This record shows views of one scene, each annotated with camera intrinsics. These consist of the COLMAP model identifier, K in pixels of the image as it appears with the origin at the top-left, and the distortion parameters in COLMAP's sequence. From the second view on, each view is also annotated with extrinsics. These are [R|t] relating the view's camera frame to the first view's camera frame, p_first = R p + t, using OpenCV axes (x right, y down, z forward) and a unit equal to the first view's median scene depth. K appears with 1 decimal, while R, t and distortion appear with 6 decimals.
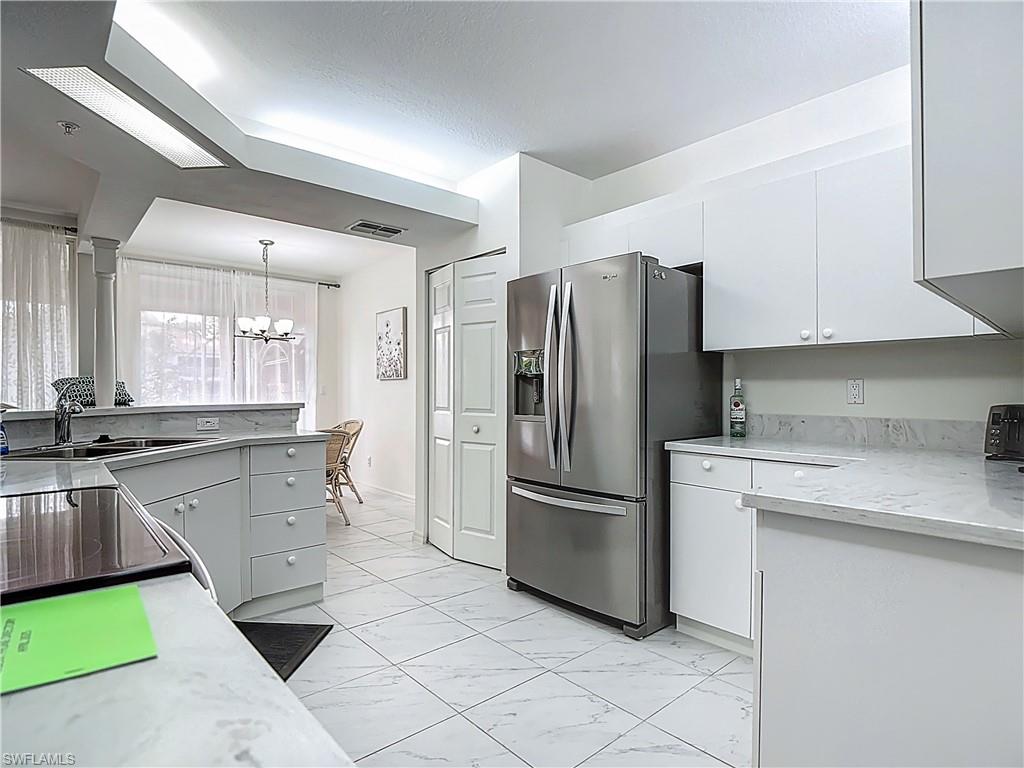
lens RADIAL K [[538.9, 0, 506.6], [0, 538.9, 394.3], [0, 0, 1]] dist [0.001511, -0.021382]
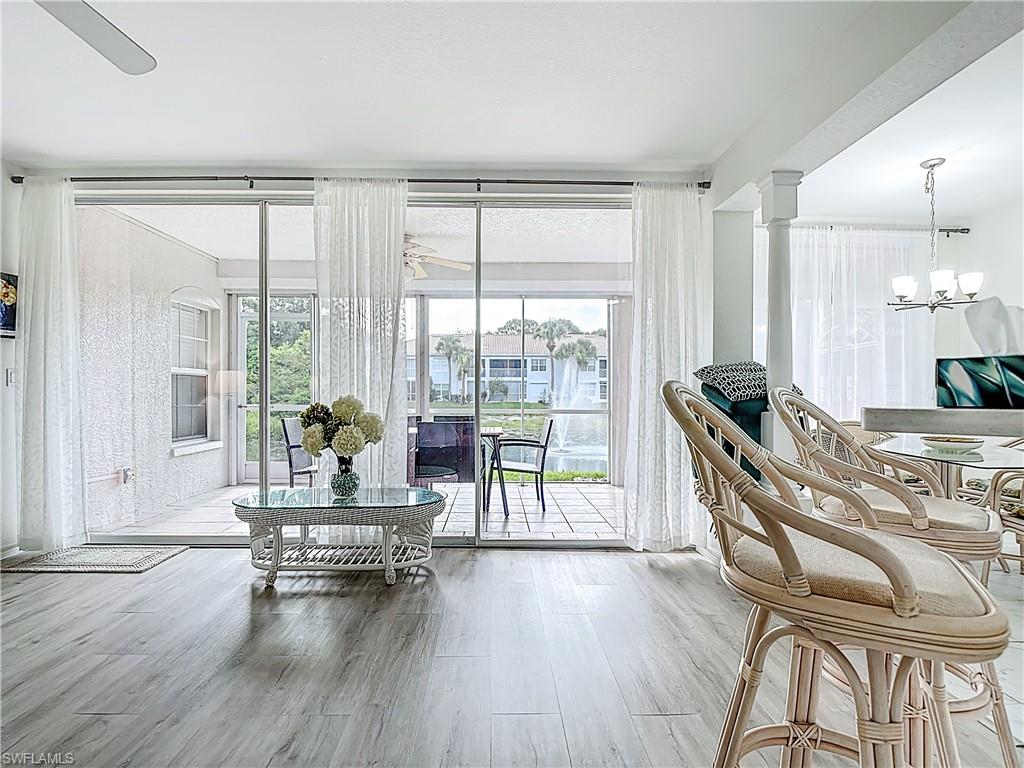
lens RADIAL K [[553.0, 0, 500.6], [0, 553.0, 402.5], [0, 0, 1]] dist [0.005226, -0.020186]
pose [[0.761309, 0.011530, -0.648286, -0.629472], [-0.004212, 0.999909, 0.012837, 0.018220], [0.648375, -0.007043, 0.761288, 0.187882]]
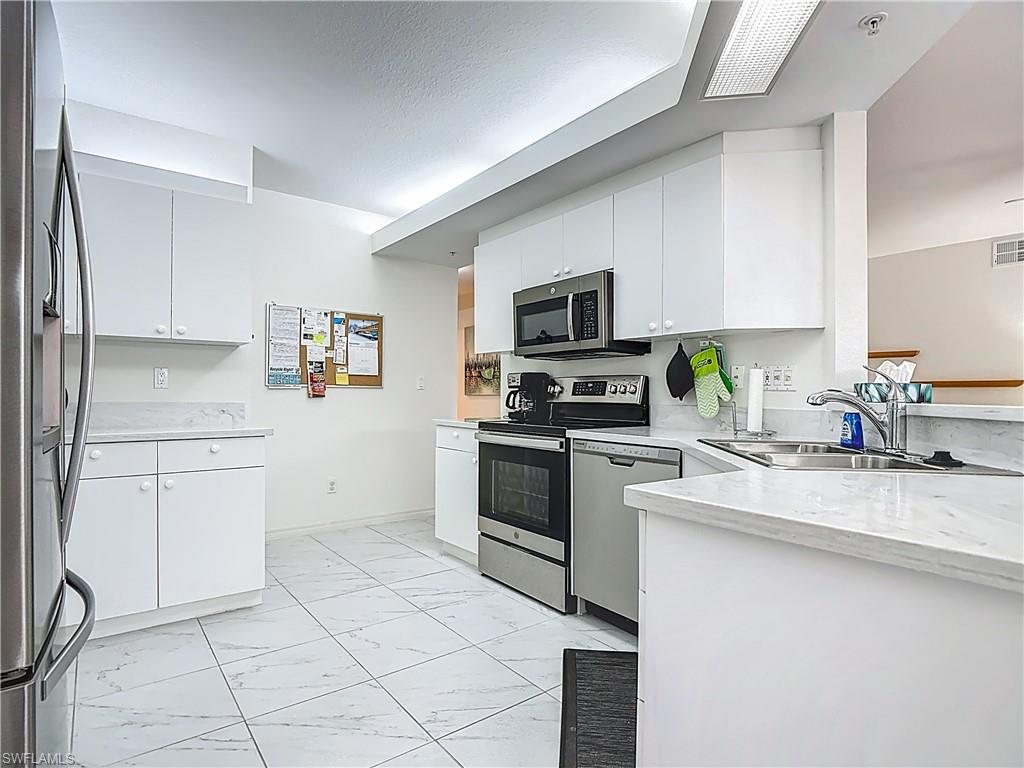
lens RADIAL K [[538.9, 0, 506.6], [0, 538.9, 394.3], [0, 0, 1]] dist [0.001511, -0.021382]
pose [[-0.997978, -0.007207, 0.063156, -0.232887], [-0.006893, 0.999963, 0.005183, 0.011185], [-0.063191, 0.004738, -0.997990, 1.153227]]
